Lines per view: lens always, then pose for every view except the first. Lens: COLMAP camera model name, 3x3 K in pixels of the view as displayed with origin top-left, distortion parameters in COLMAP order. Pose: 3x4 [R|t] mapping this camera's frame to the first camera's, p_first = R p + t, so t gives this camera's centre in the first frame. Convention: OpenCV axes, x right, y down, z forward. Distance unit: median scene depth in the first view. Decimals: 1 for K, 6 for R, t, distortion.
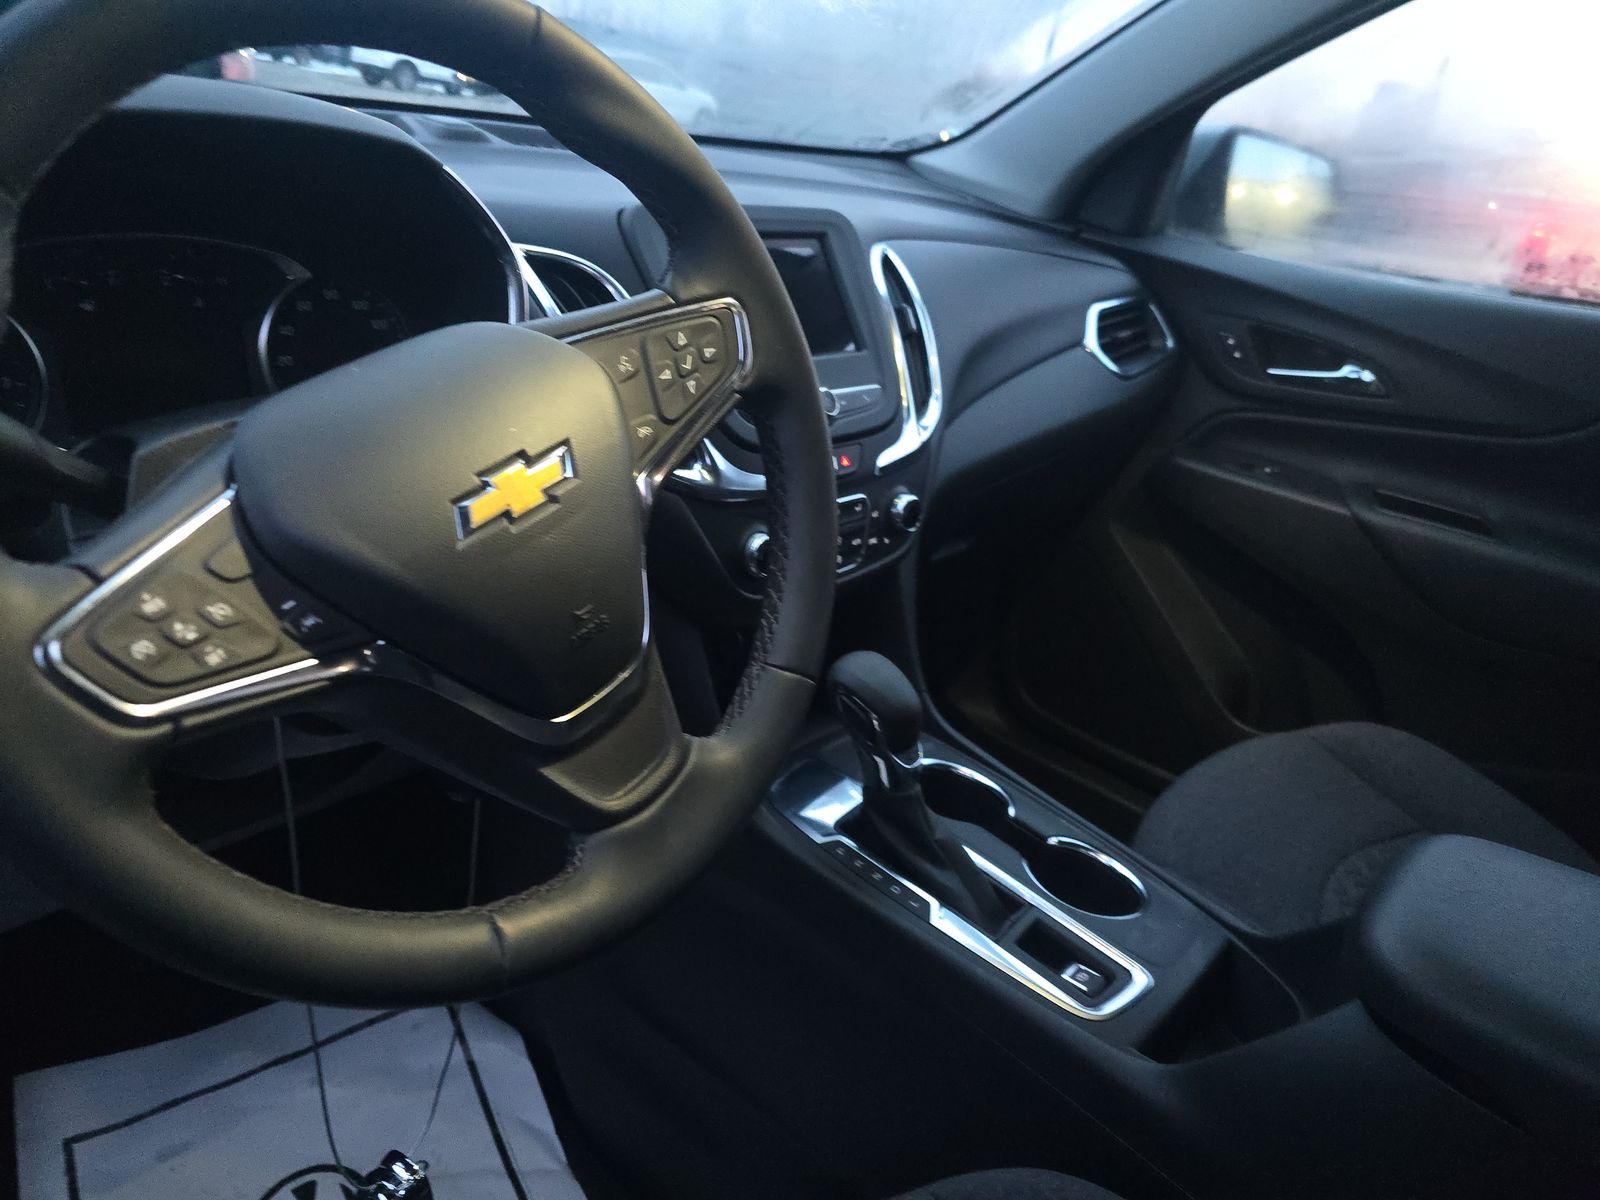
lens RADIAL K [[1073.4, 0, 800.0], [0, 1073.4, 600.0], [0, 0, 1]] dist [0.011449, 0.000514]
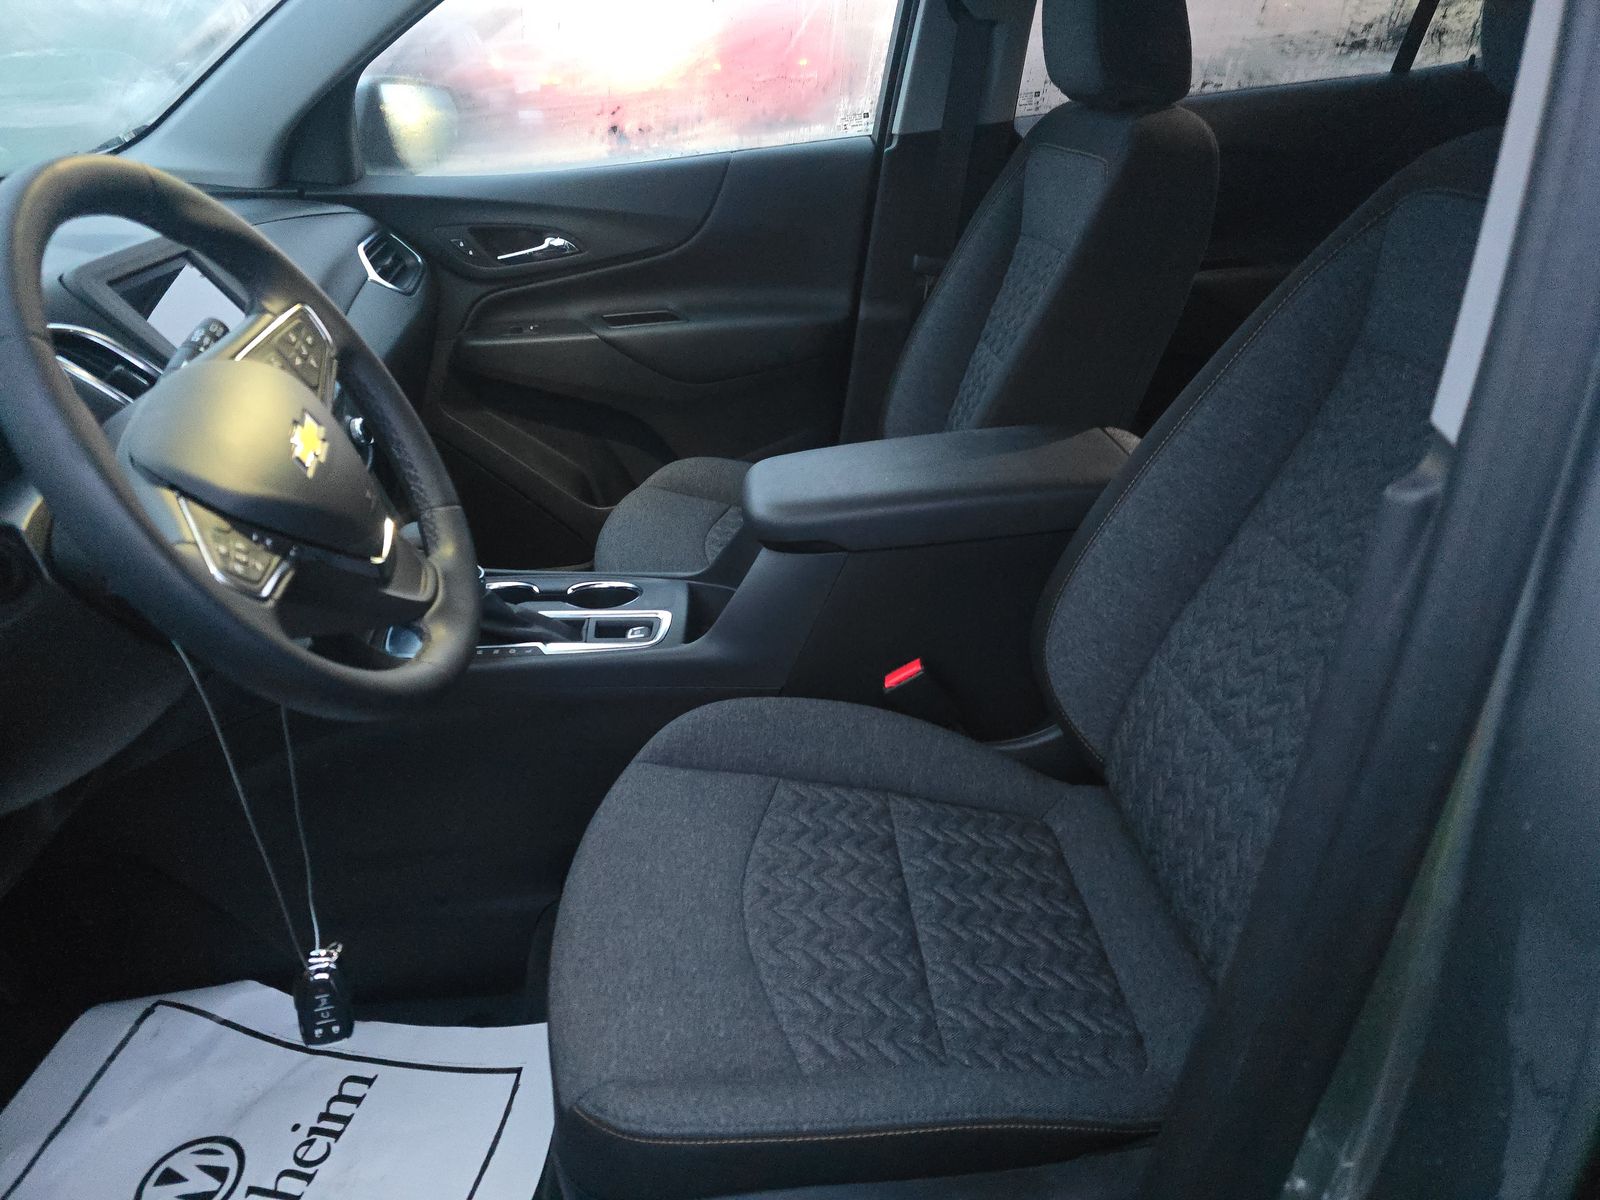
lens RADIAL K [[1050.0, 0, 800.0], [0, 1050.0, 600.0], [0, 0, 1]] dist [0.003413, 0.000526]
pose [[0.686375, -0.463982, 0.560009, -0.455801], [0.409909, 0.882888, 0.229091, 0.034538], [-0.600719, 0.072311, 0.796183, -0.457163]]
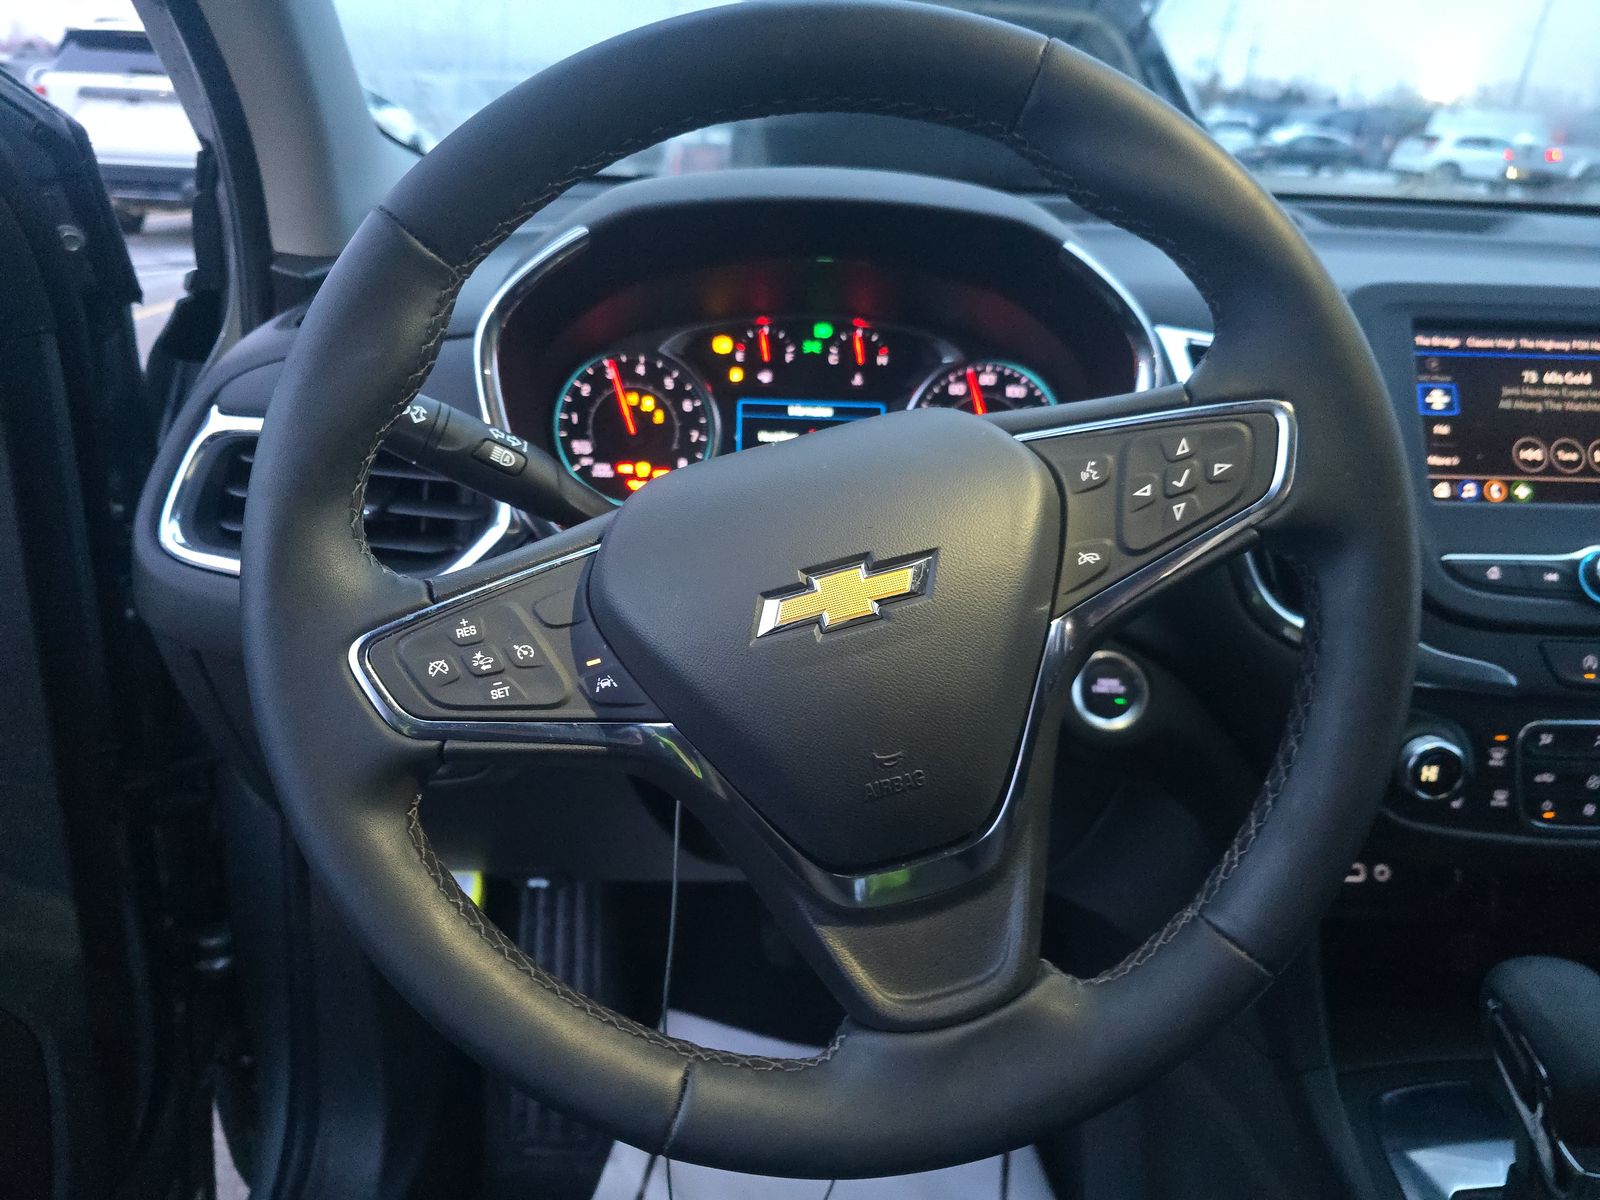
lens RADIAL K [[1073.4, 0, 800.0], [0, 1073.4, 600.0], [0, 0, 1]] dist [0.011449, 0.000514]
pose [[0.672581, 0.188470, -0.715622, 0.189239], [-0.252280, 0.967492, 0.017697, -0.061964], [0.695694, 0.168635, 0.698264, 0.222944]]
